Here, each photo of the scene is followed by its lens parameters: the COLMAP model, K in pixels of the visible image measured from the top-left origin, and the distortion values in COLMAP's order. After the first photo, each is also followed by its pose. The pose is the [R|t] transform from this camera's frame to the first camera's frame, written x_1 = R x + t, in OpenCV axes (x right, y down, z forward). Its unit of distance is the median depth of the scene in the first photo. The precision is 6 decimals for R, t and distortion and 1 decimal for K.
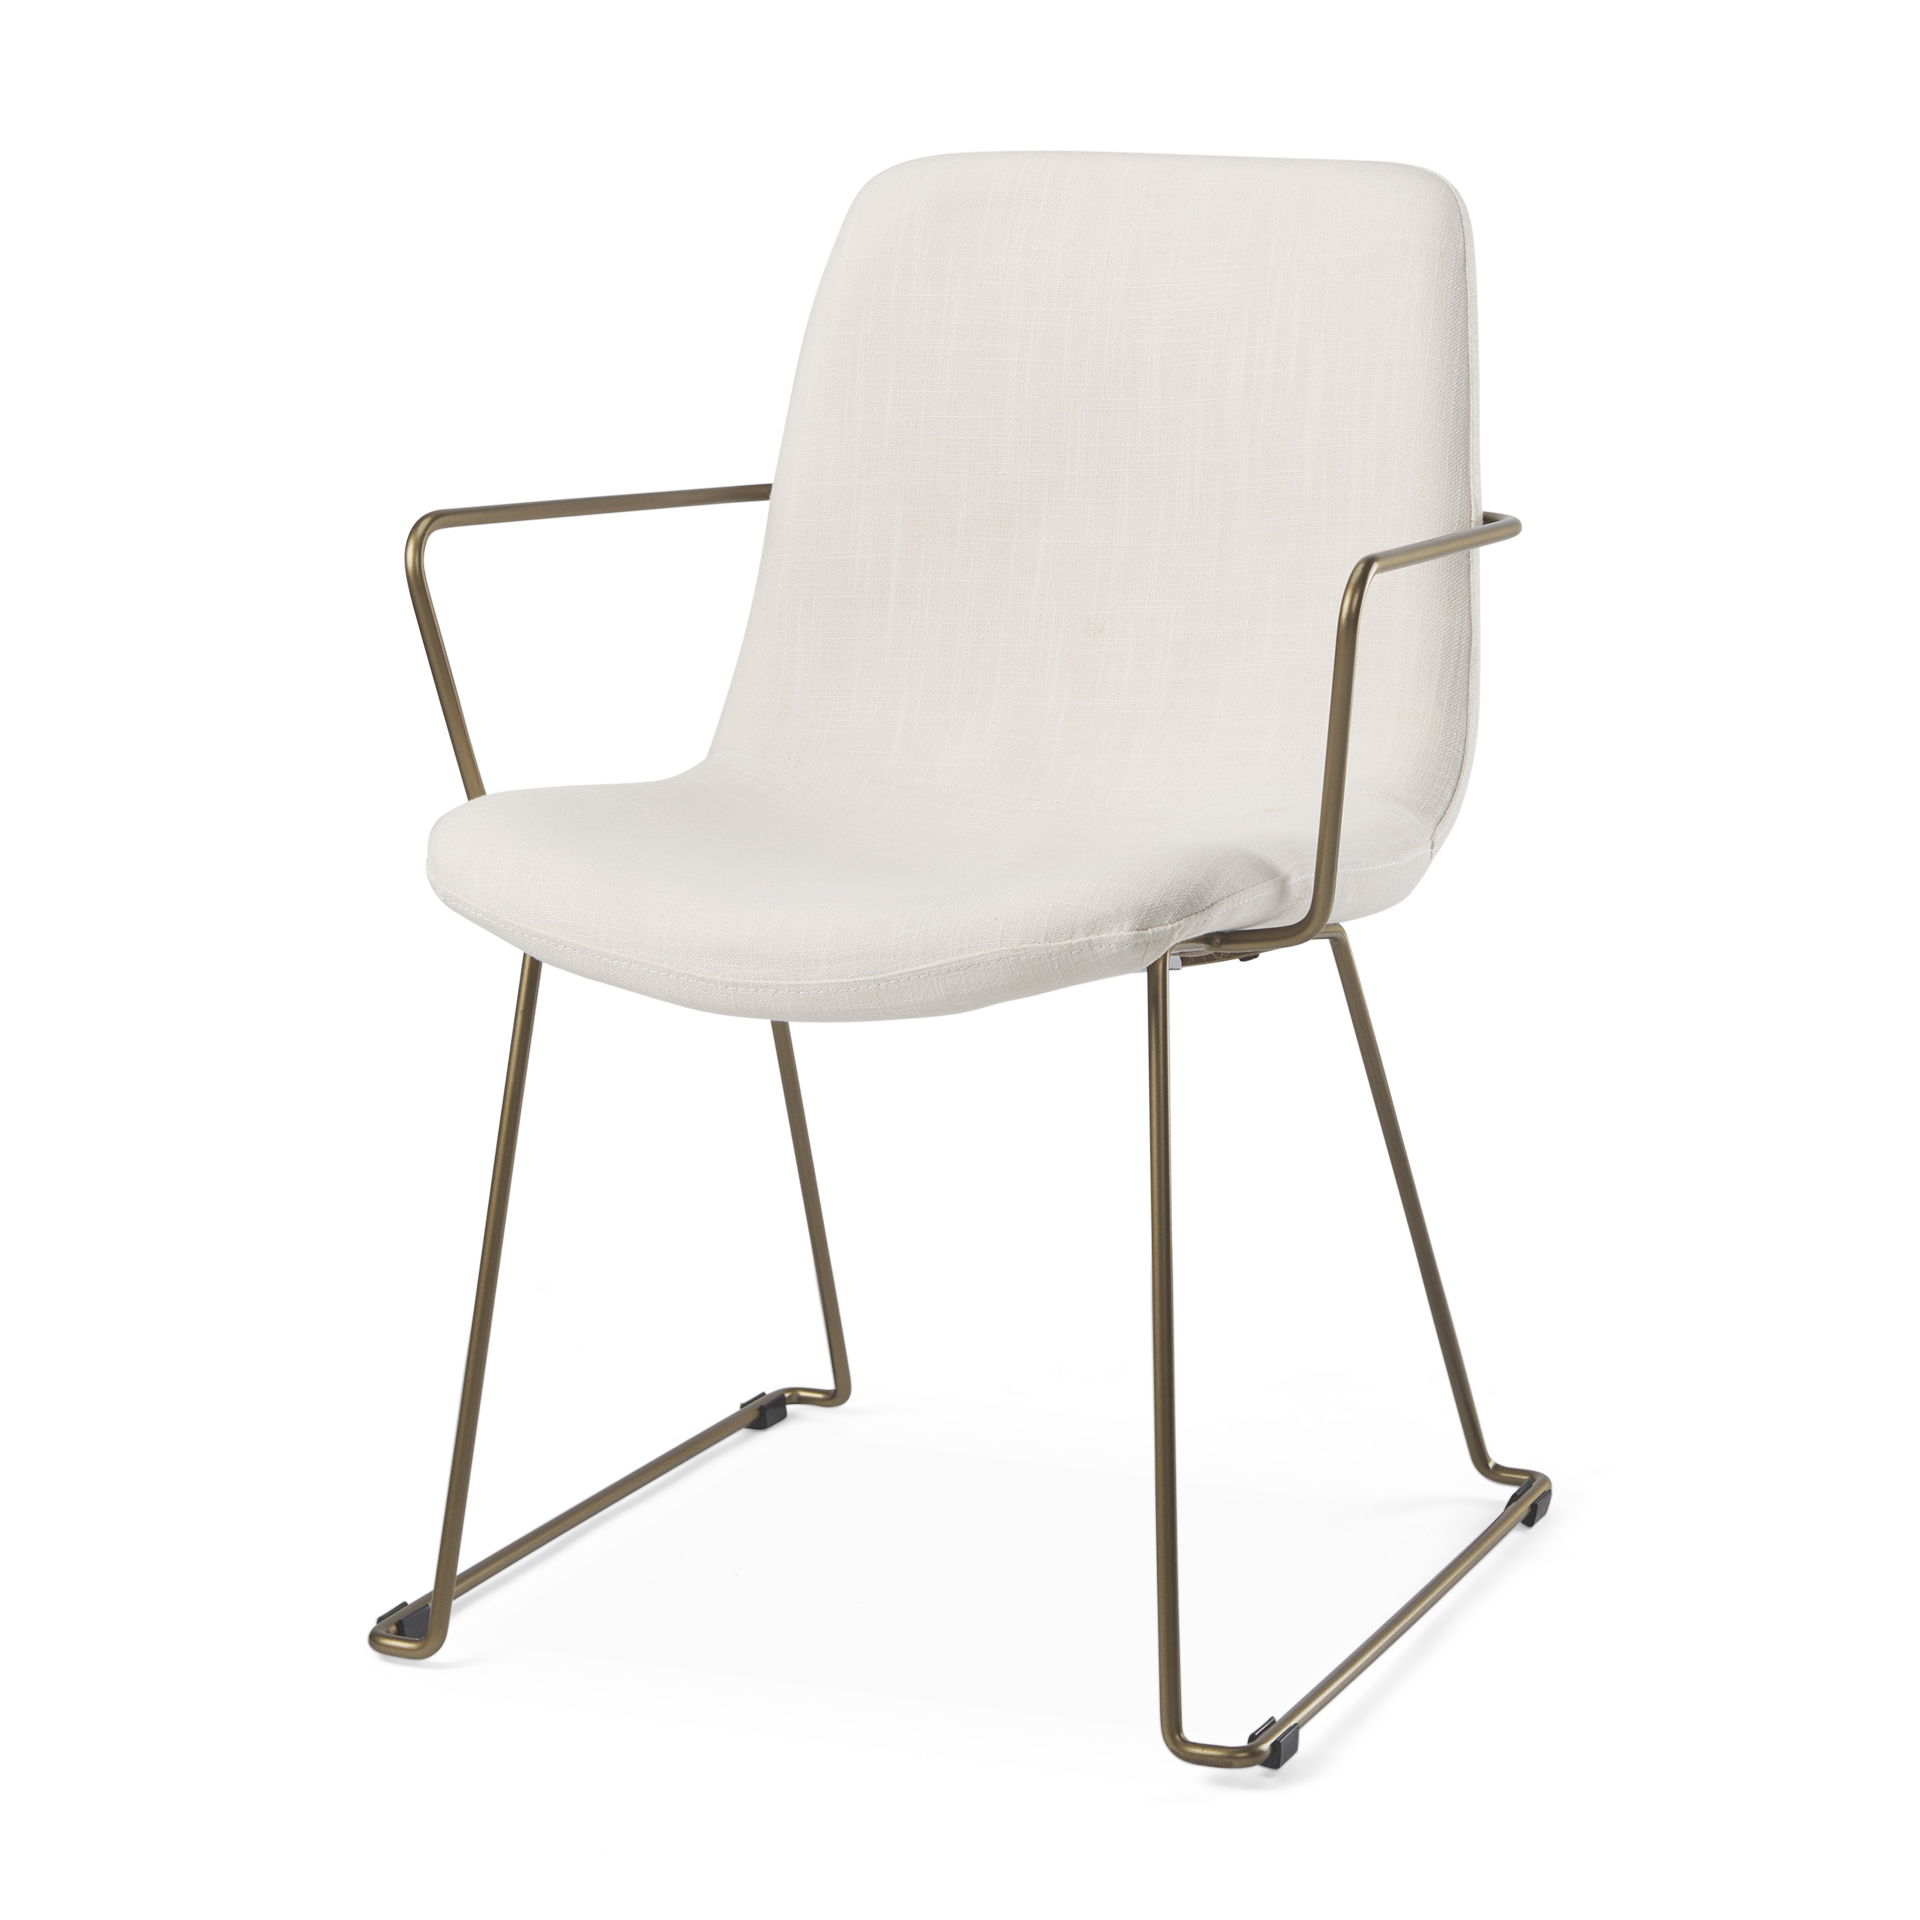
lens RADIAL K [[5522.7, 0, 960.9], [0, 5522.7, 734.8], [0, 0, 1]] dist [-0.178032, 9.883373]
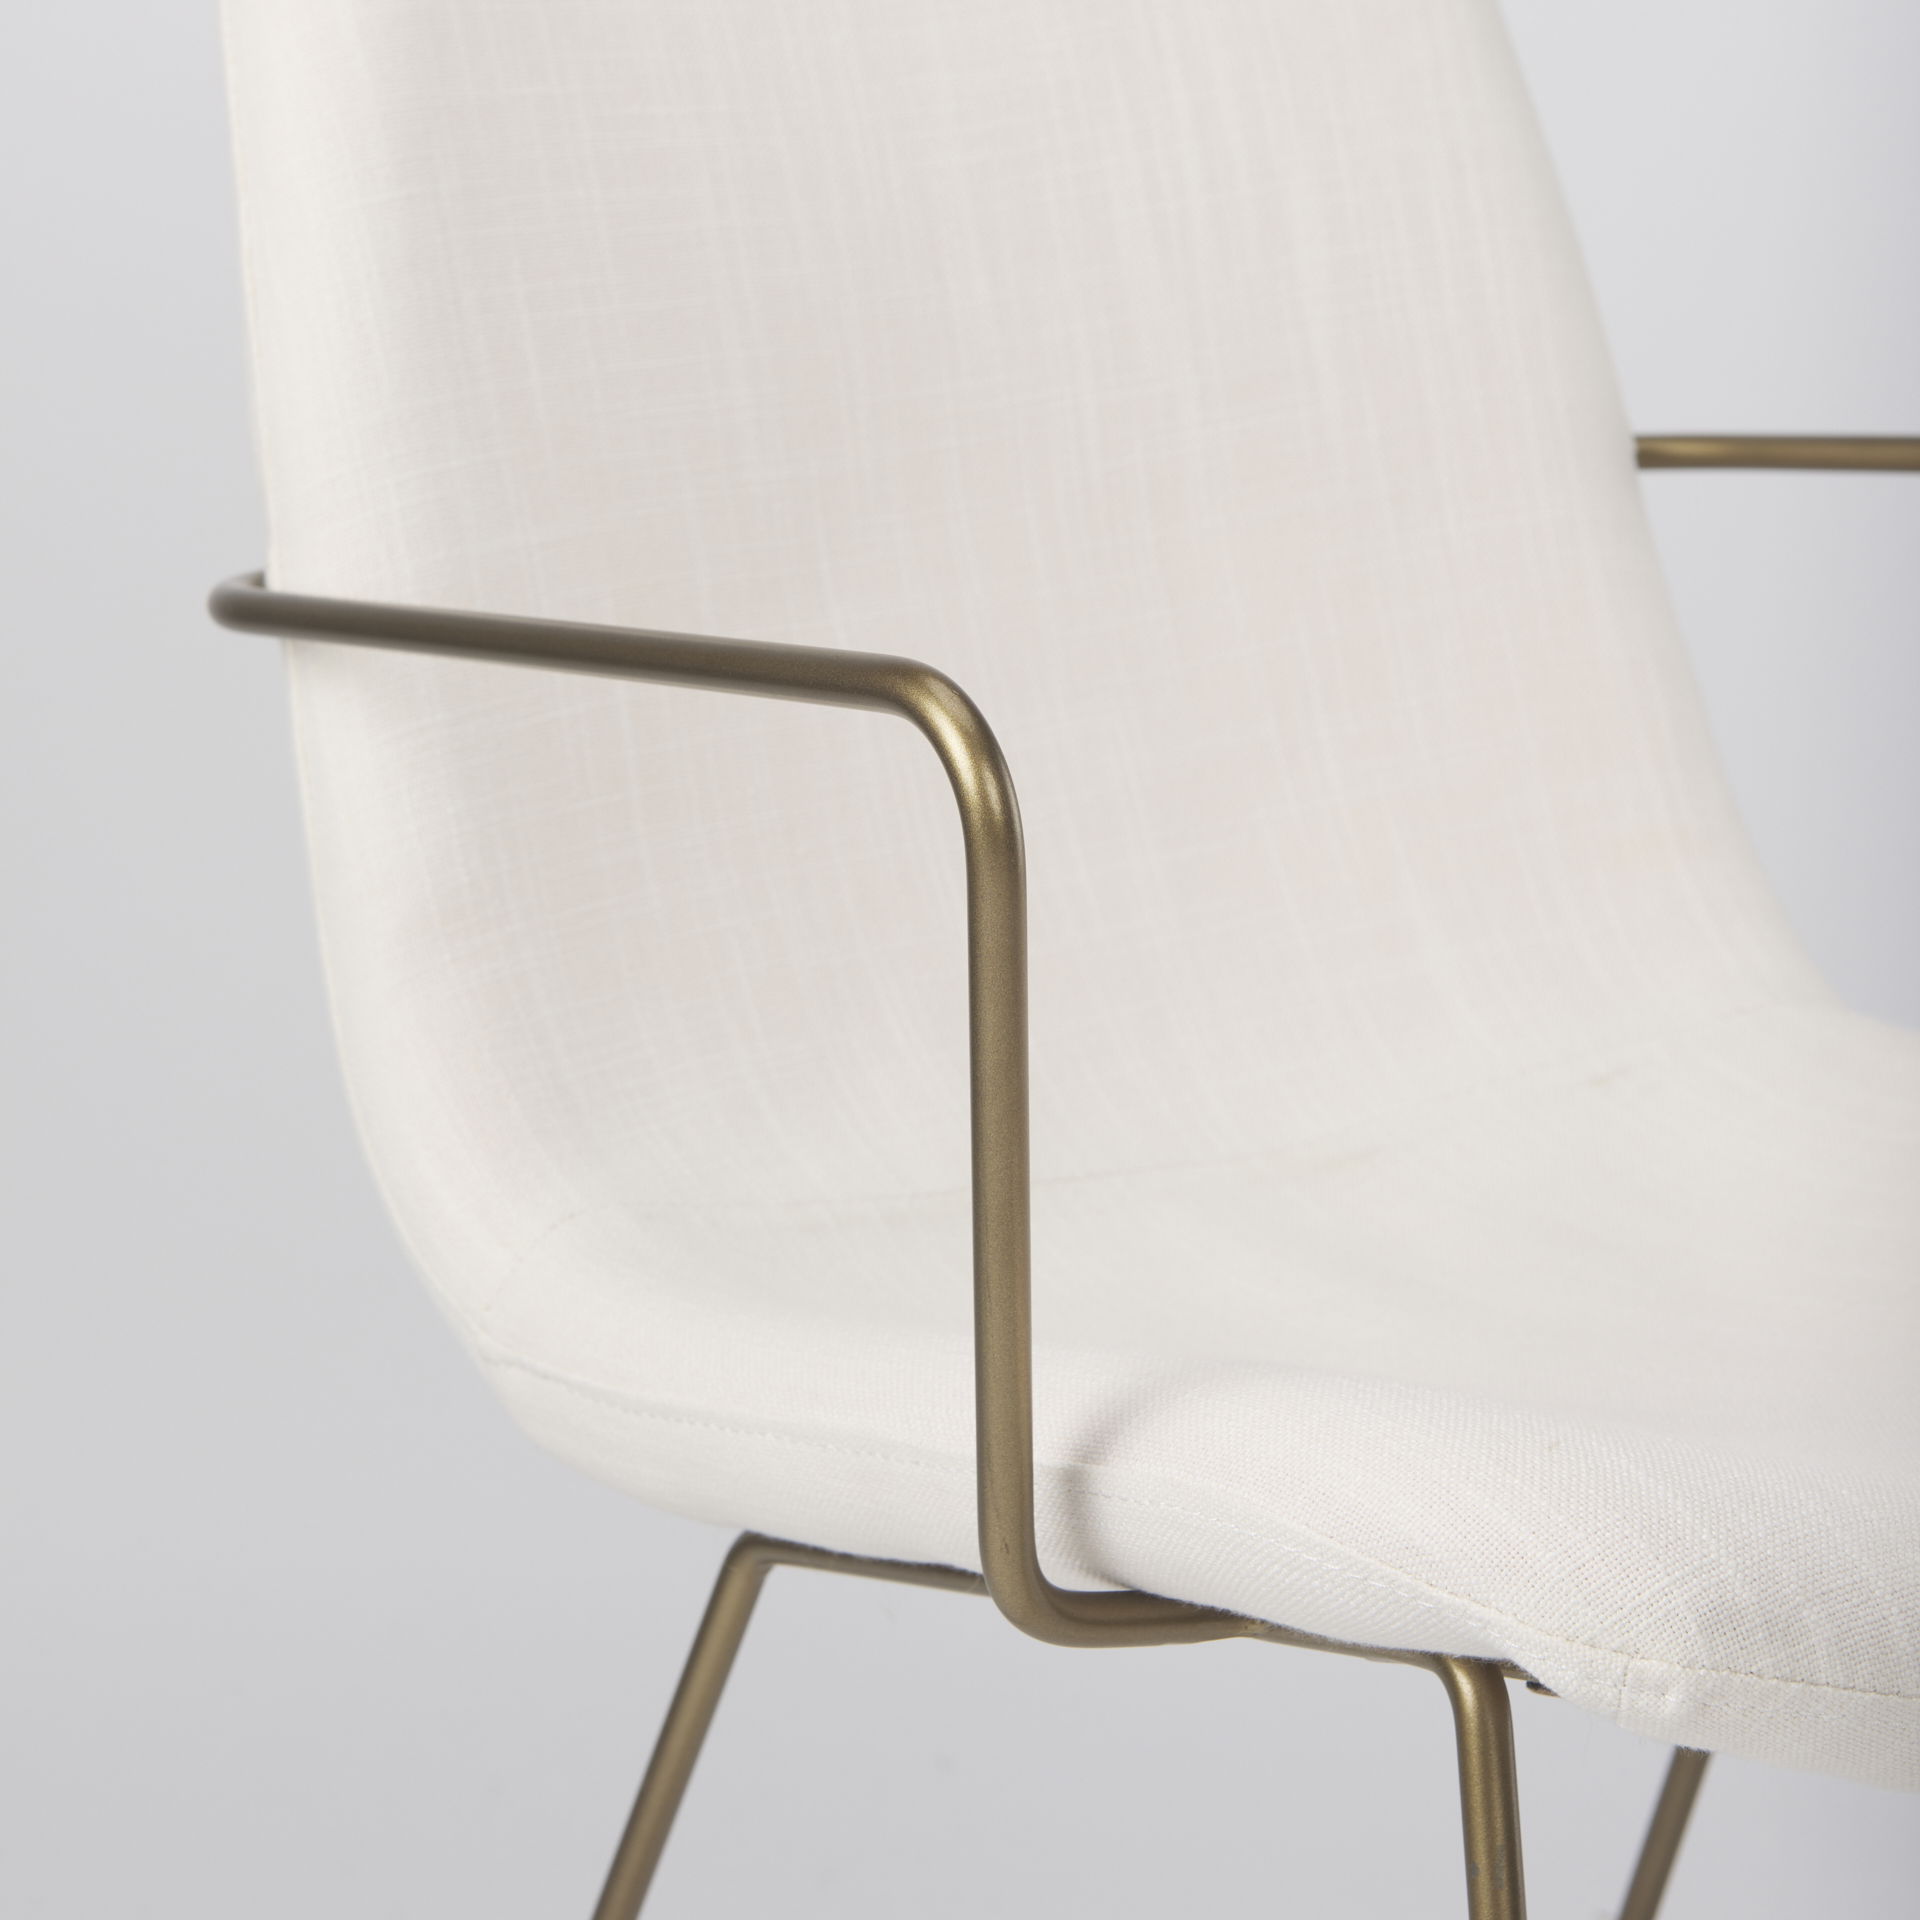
lens RADIAL K [[5392.4, 0, 963.2], [0, 5392.4, 778.7], [0, 0, 1]] dist [0.067768, 0.463293]
pose [[0.510903, -0.146101, 0.847132, -0.358285], [0.147742, 0.985712, 0.080898, -0.057201], [-0.846848, 0.083826, 0.525188, 0.773695]]
